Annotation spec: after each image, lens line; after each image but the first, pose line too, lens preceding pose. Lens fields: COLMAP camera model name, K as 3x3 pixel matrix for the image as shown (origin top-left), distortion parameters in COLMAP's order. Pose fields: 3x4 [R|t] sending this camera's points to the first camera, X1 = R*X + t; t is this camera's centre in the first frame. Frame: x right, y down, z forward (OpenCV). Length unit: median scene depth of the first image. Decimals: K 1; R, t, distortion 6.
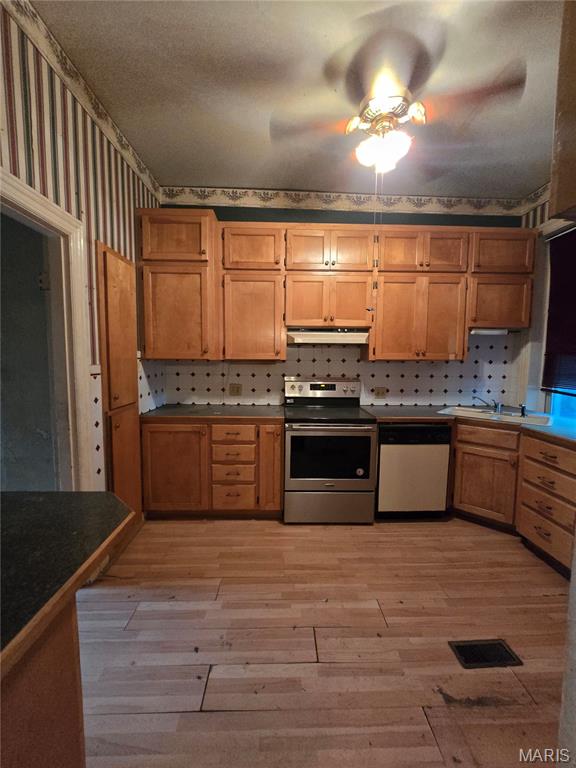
lens RADIAL K [[316.1, 0, 290.2], [0, 316.1, 384.8], [0, 0, 1]] dist [-0.003412, -0.000166]
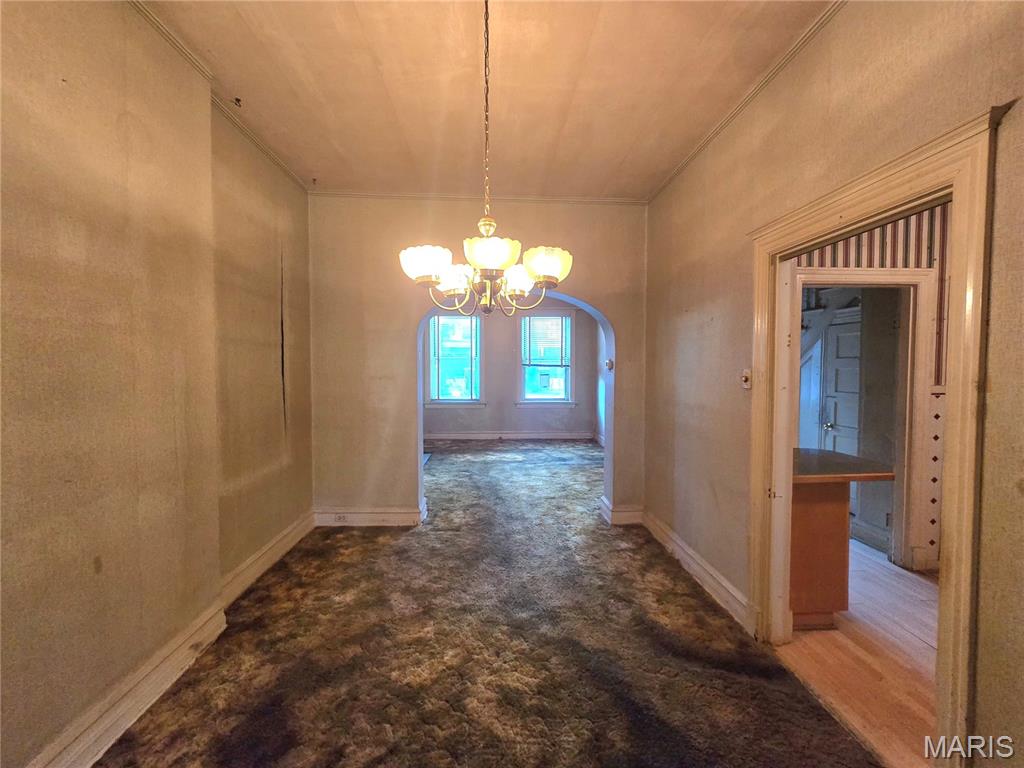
lens RADIAL K [[421.4, 0, 510.2], [0, 421.4, 380.0], [0, 0, 1]] dist [-0.003412, -0.000166]
pose [[0.015671, 0.024815, -0.999569, 0.660297], [-0.081457, 0.996401, 0.023459, 0.006132], [0.996554, 0.081054, 0.017636, -0.435126]]
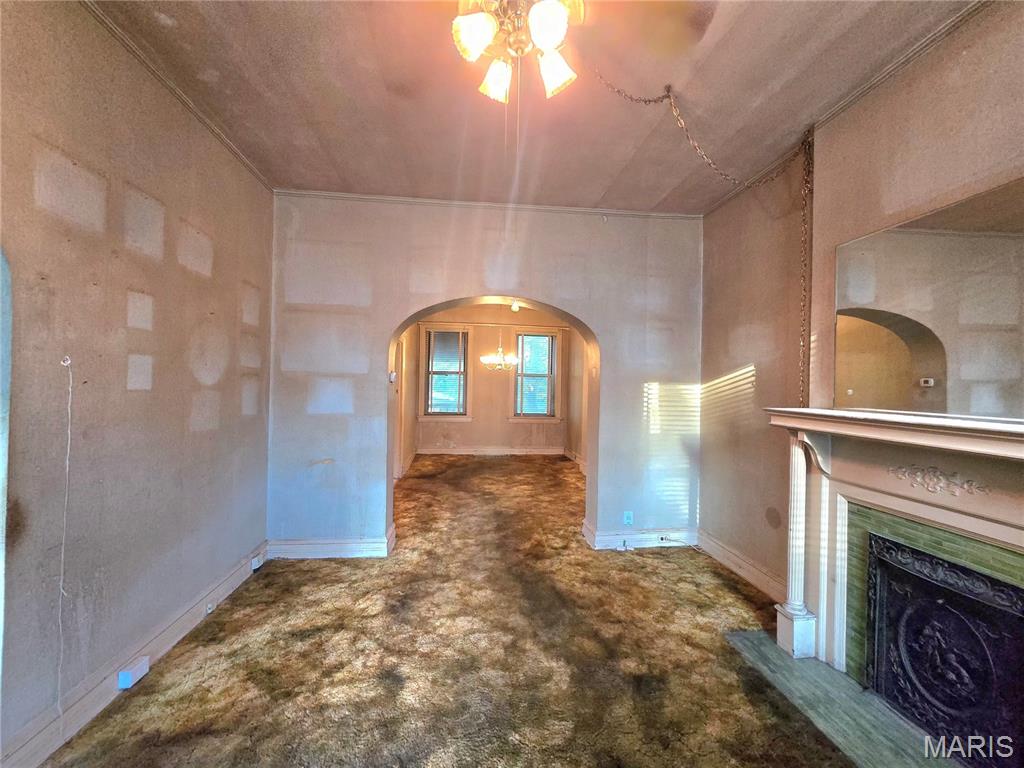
lens RADIAL K [[421.4, 0, 510.6], [0, 421.4, 384.9], [0, 0, 1]] dist [-0.003412, -0.000166]
pose [[-0.083038, -0.012100, 0.996473, -2.398830], [0.059561, 0.998079, 0.017083, -0.021223], [-0.994765, 0.060769, -0.082158, -0.322355]]
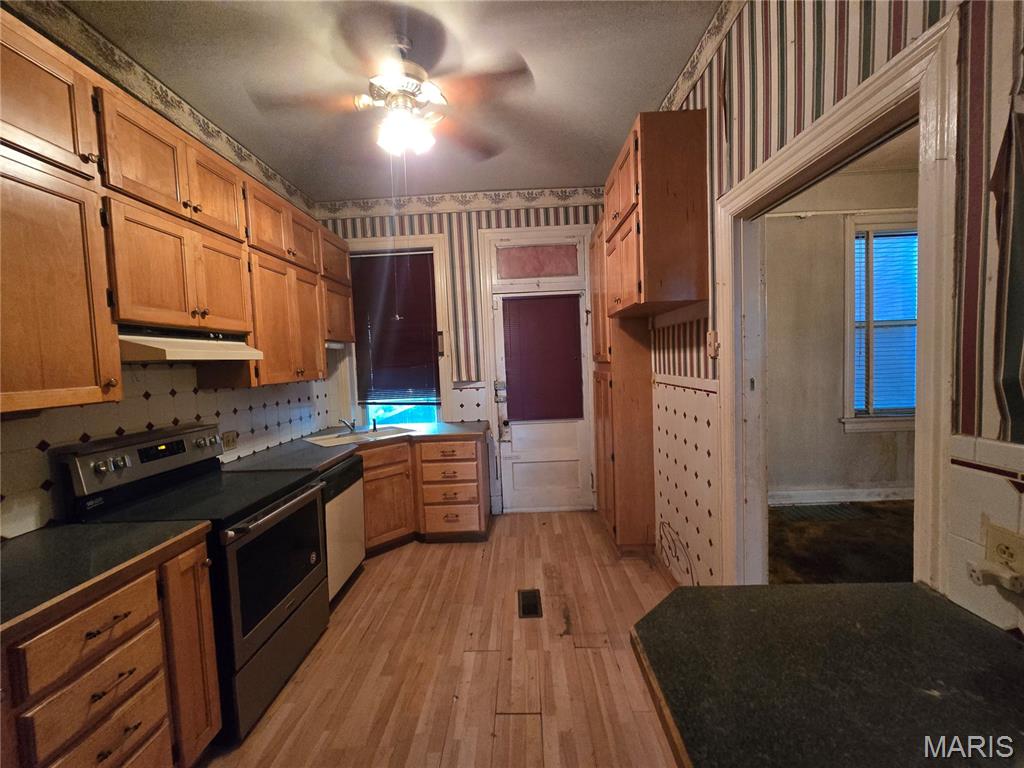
lens RADIAL K [[421.4, 0, 509.9], [0, 421.4, 386.9], [0, 0, 1]] dist [-0.003412, -0.000166]
pose [[0.052083, -0.073064, 0.995966, -0.585574], [0.128260, 0.989550, 0.065887, -0.074172], [-0.990372, 0.124311, 0.060910, 0.504184]]
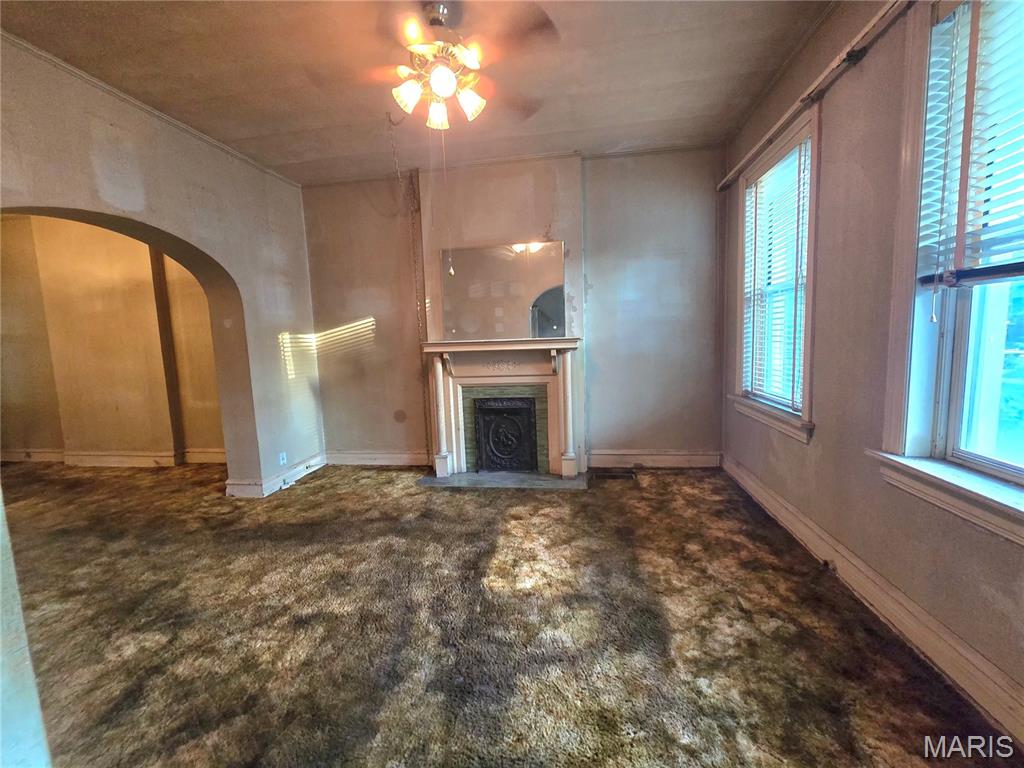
lens RADIAL K [[421.4, 0, 516.2], [0, 421.4, 385.3], [0, 0, 1]] dist [-0.003412, -0.000166]
pose [[-0.983528, 0.006970, 0.180622, -2.129741], [0.042091, 0.980619, 0.191350, -0.047375], [-0.175788, 0.195801, -0.964759, 0.502661]]
